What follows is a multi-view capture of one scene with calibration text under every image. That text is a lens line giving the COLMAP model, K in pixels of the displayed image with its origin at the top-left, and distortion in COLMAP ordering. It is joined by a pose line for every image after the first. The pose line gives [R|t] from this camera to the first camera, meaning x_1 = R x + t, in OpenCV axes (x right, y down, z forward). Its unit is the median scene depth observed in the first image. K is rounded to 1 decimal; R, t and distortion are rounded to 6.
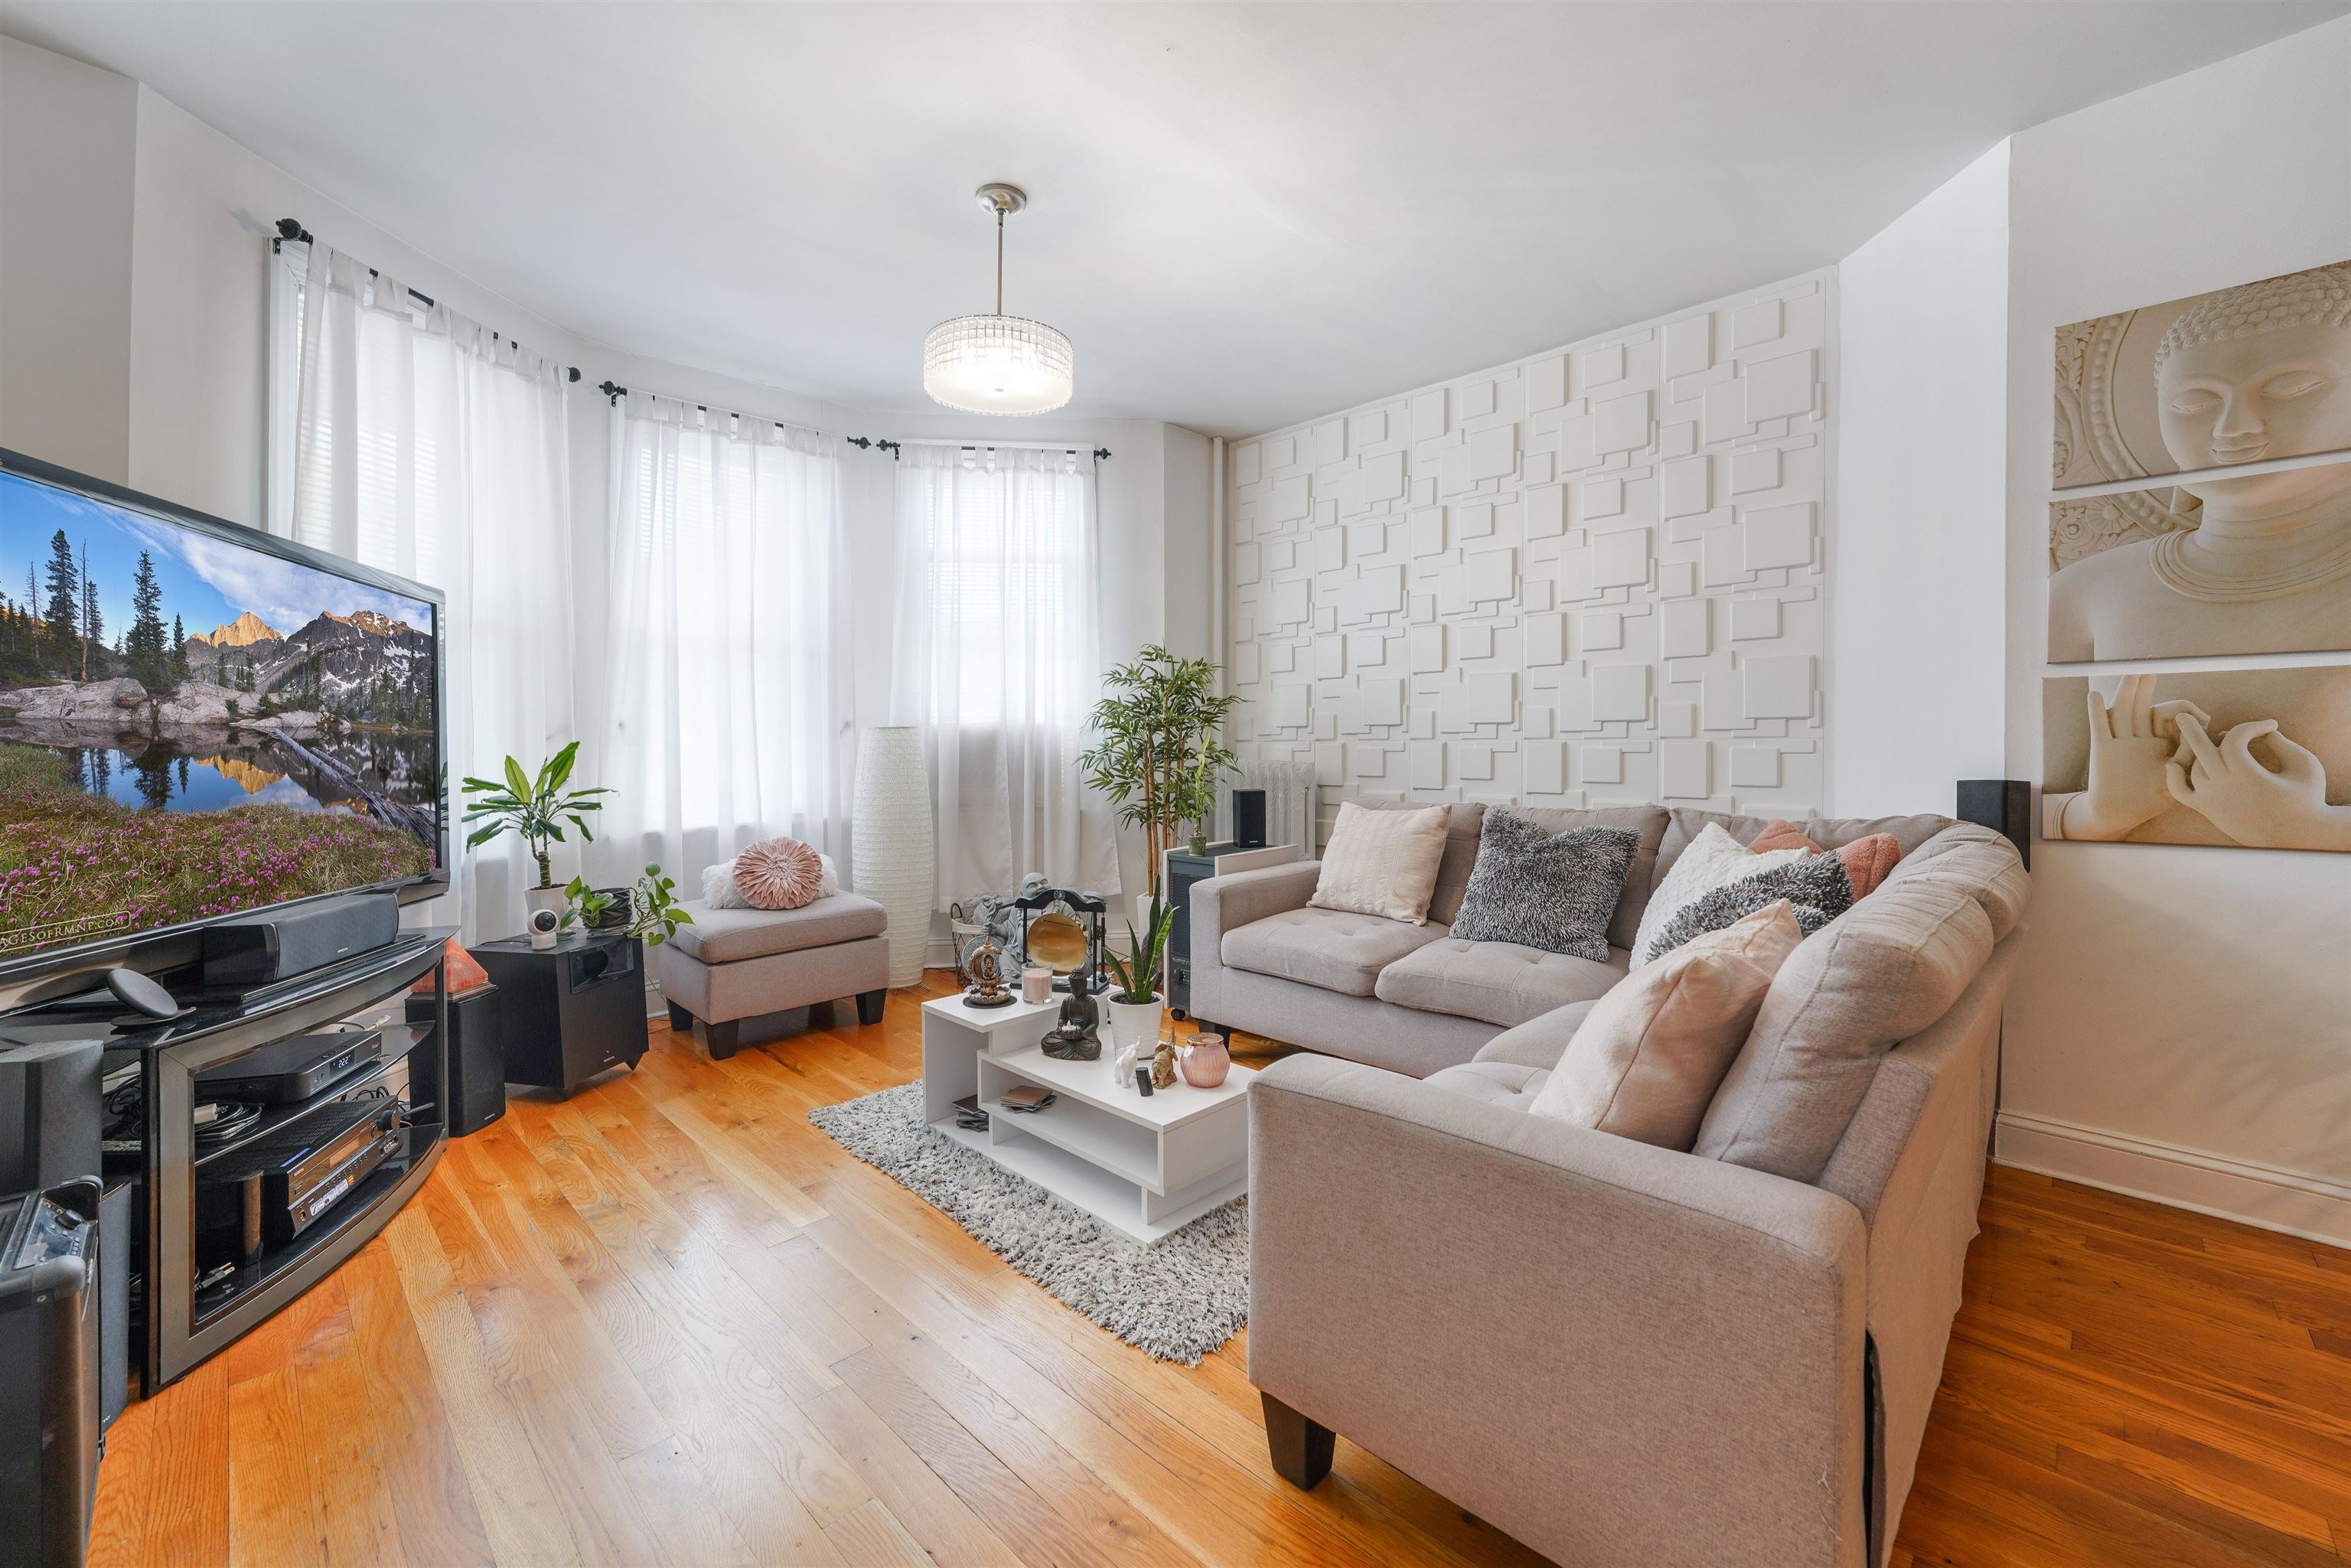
lens RADIAL K [[950.9, 0, 1172.3], [0, 950.9, 751.5], [0, 0, 1]] dist [-0.012424, 0.007080]
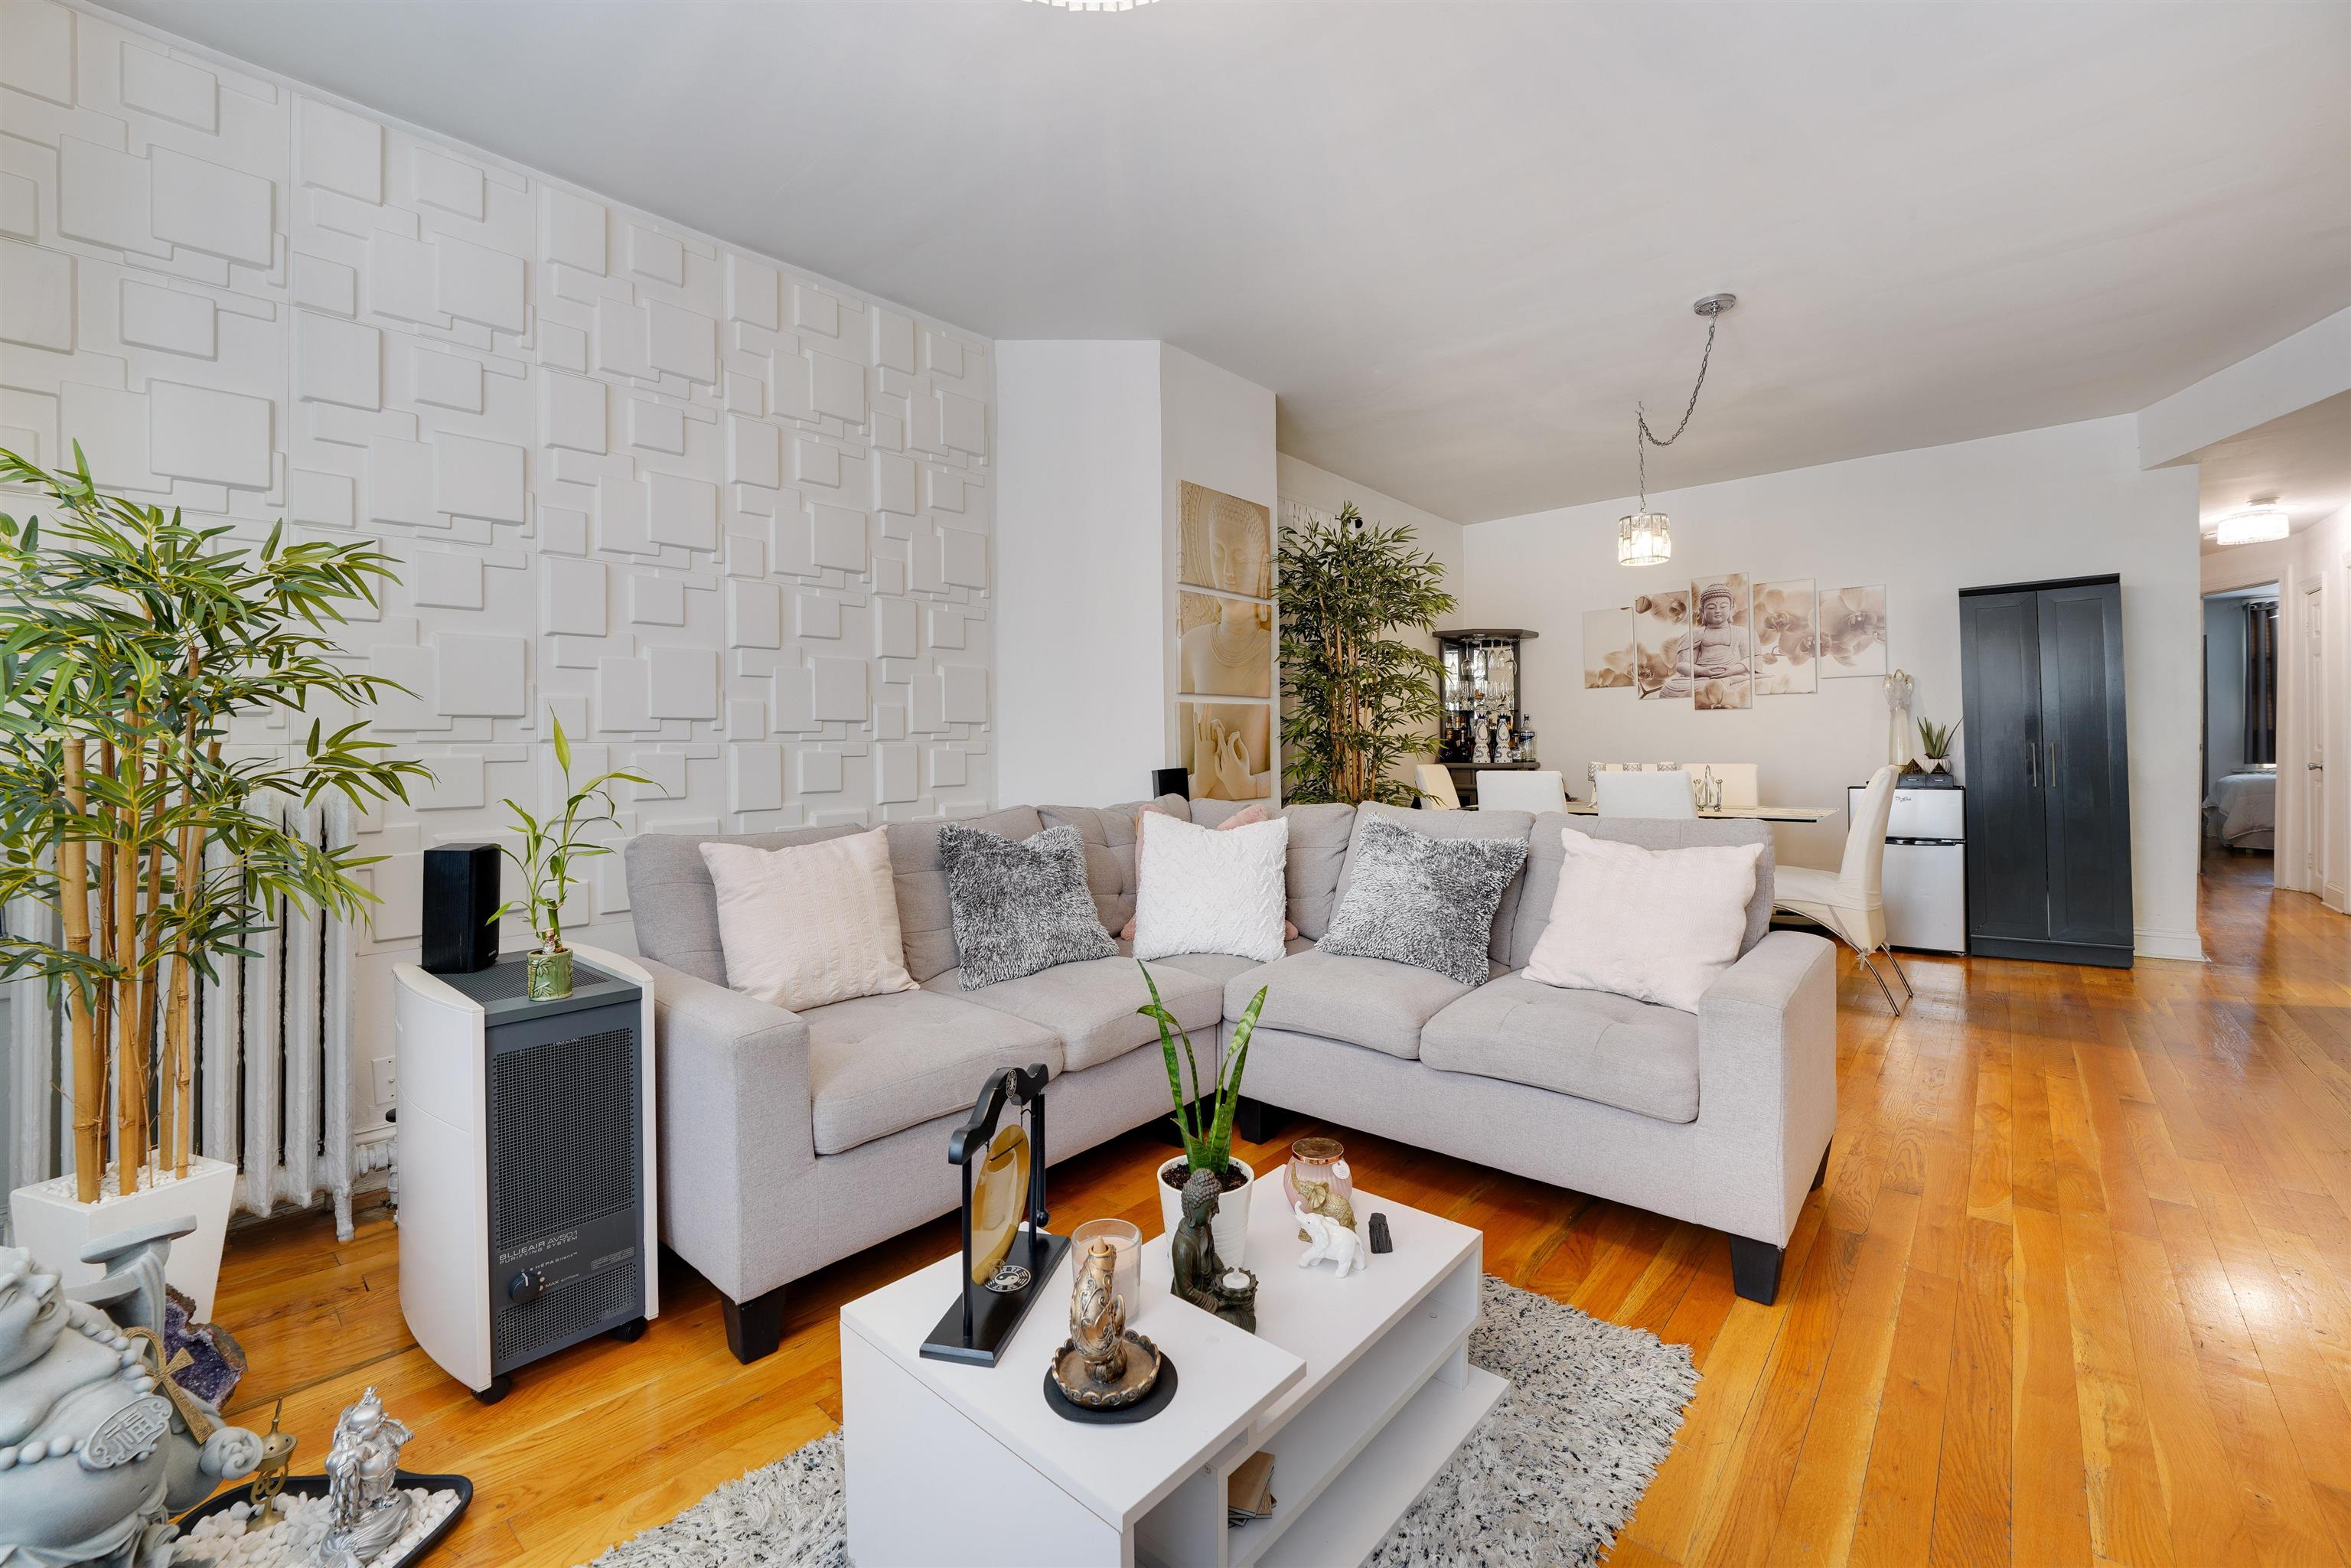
lens RADIAL K [[968.4, 0, 1170.0], [0, 968.4, 749.7], [0, 0, 1]] dist [-0.012078, 0.000140]
pose [[-0.068019, -0.002559, 0.997681, -0.696195], [0.015452, 0.999874, 0.003618, -0.006133], [-0.997564, 0.015663, -0.067971, 1.183196]]
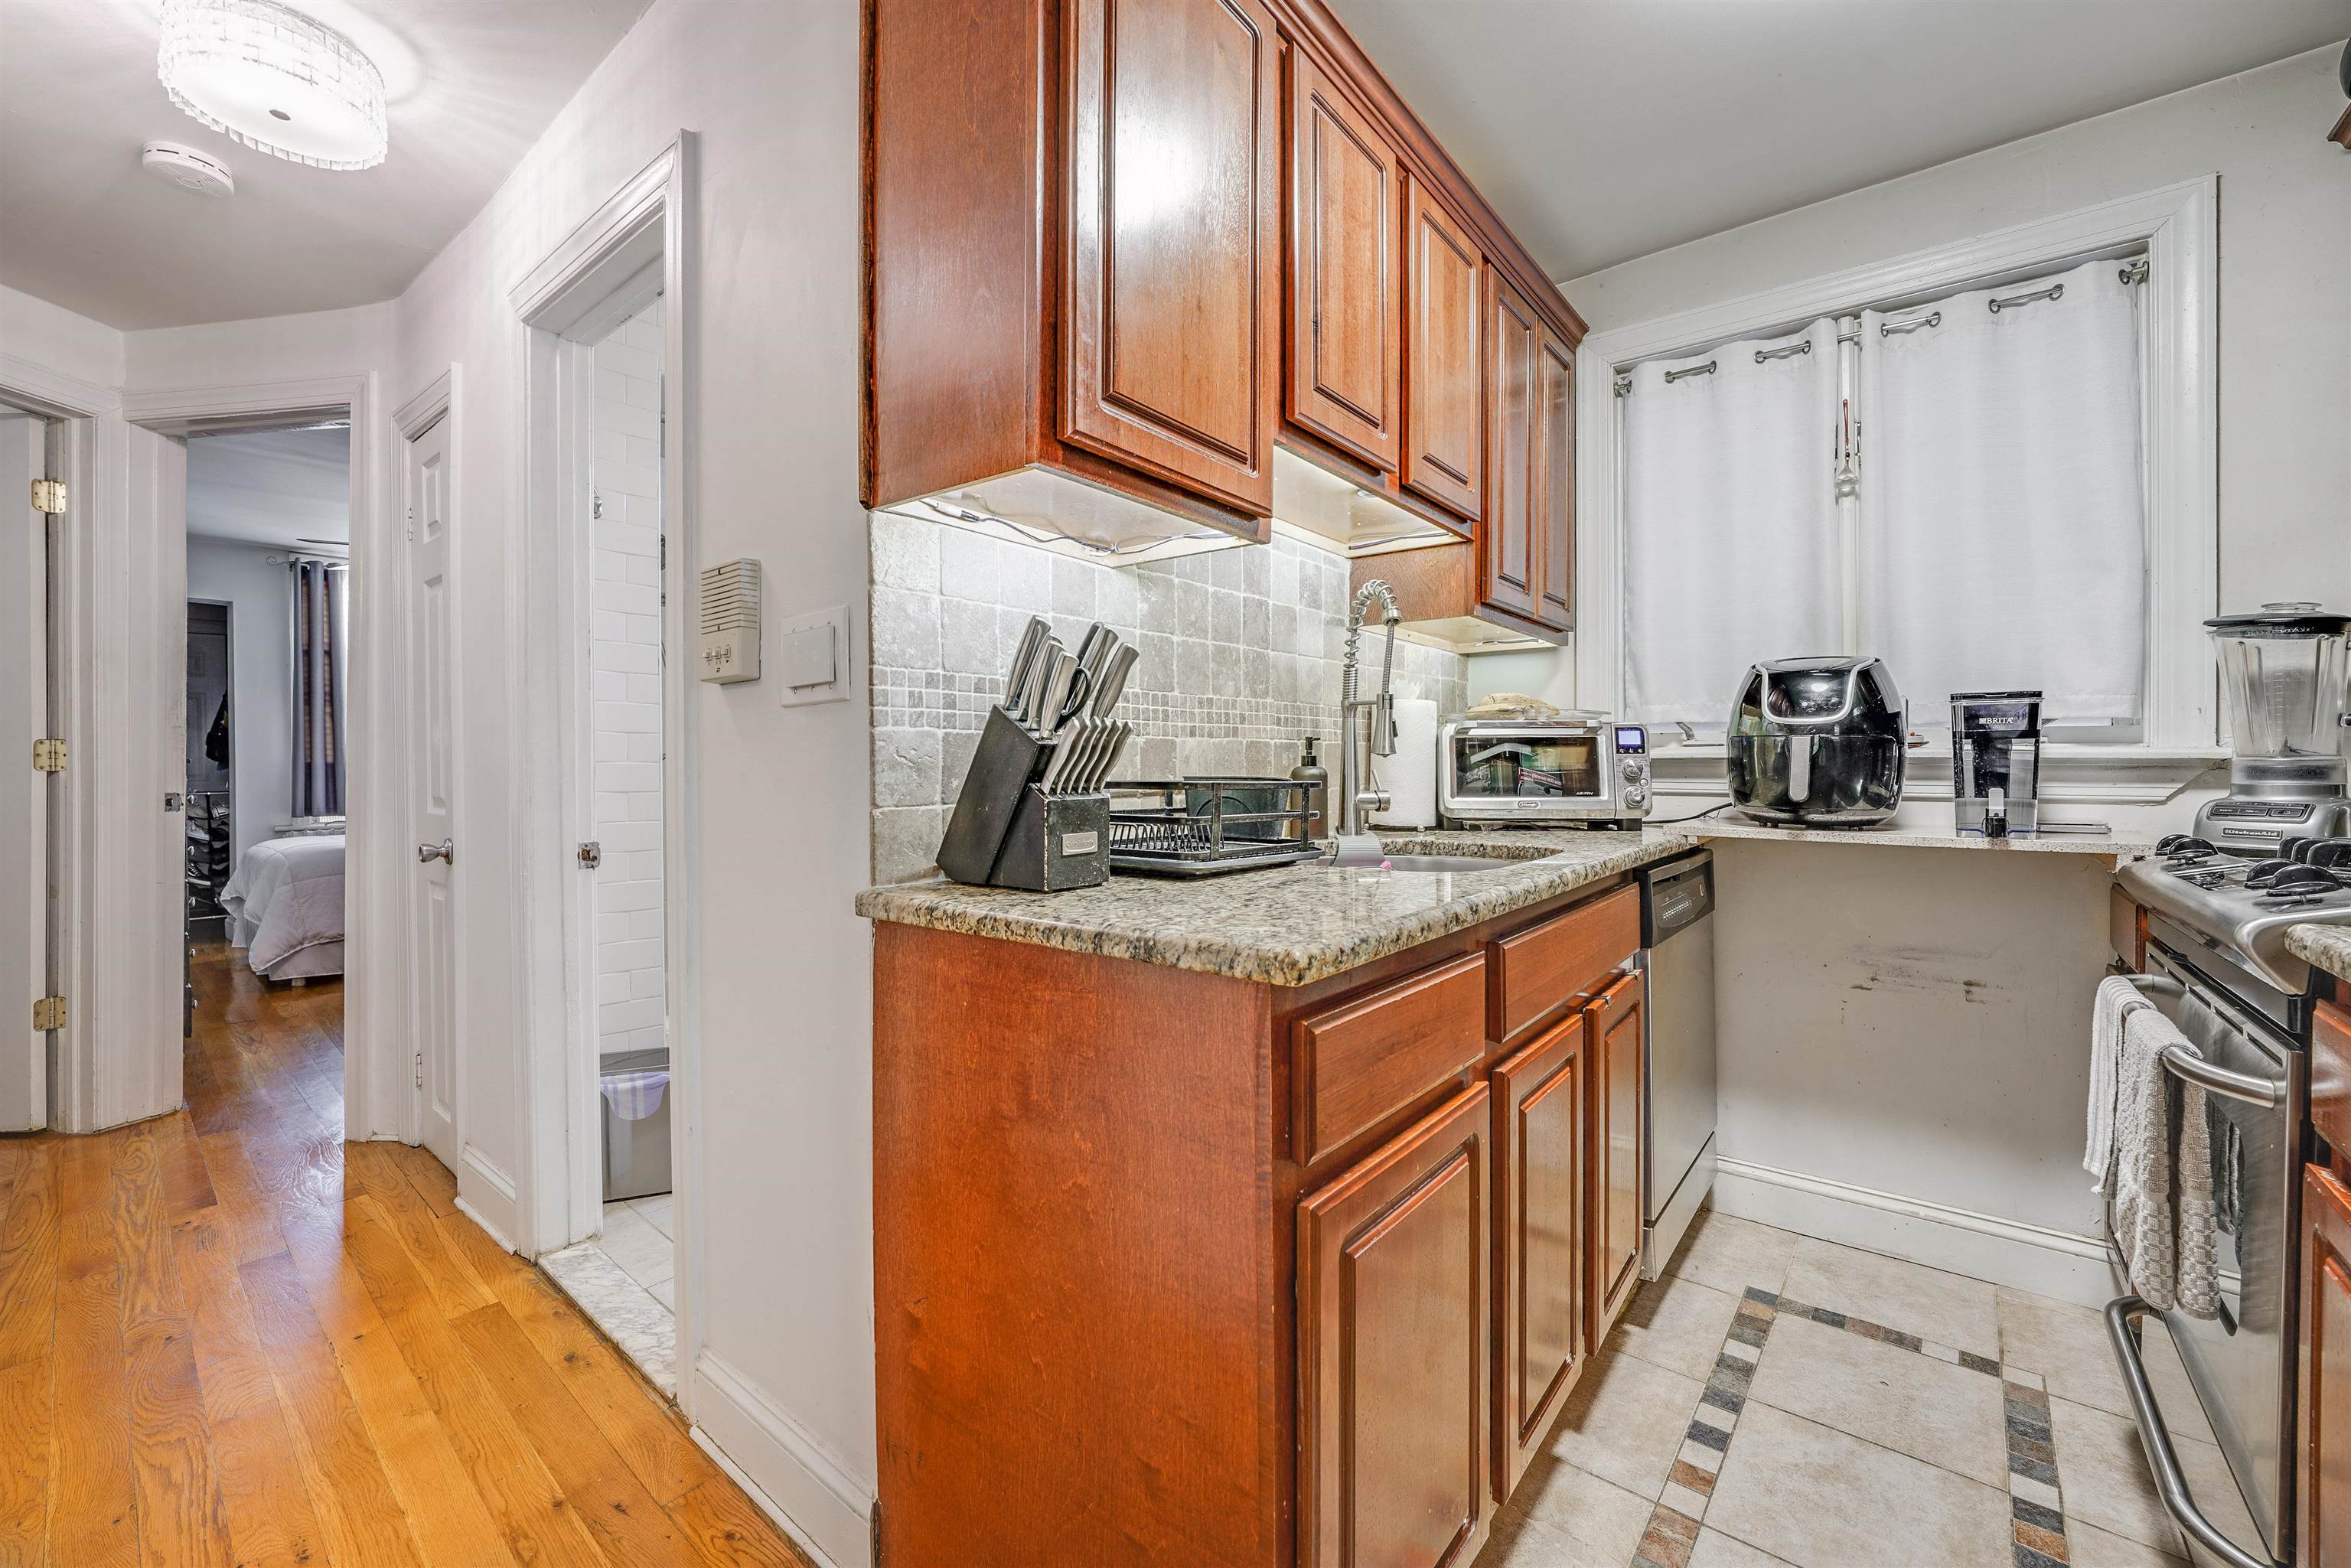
lens RADIAL K [[925.2, 0, 1175.5], [0, 925.2, 784.0], [0, 0, 1]] dist [-0.001605, -0.000324]
pose [[-0.995277, 0.000197, -0.097073, 0.908764], [-0.001901, 0.999767, 0.021517, -0.003261], [0.097055, 0.021600, -0.995045, -0.938261]]
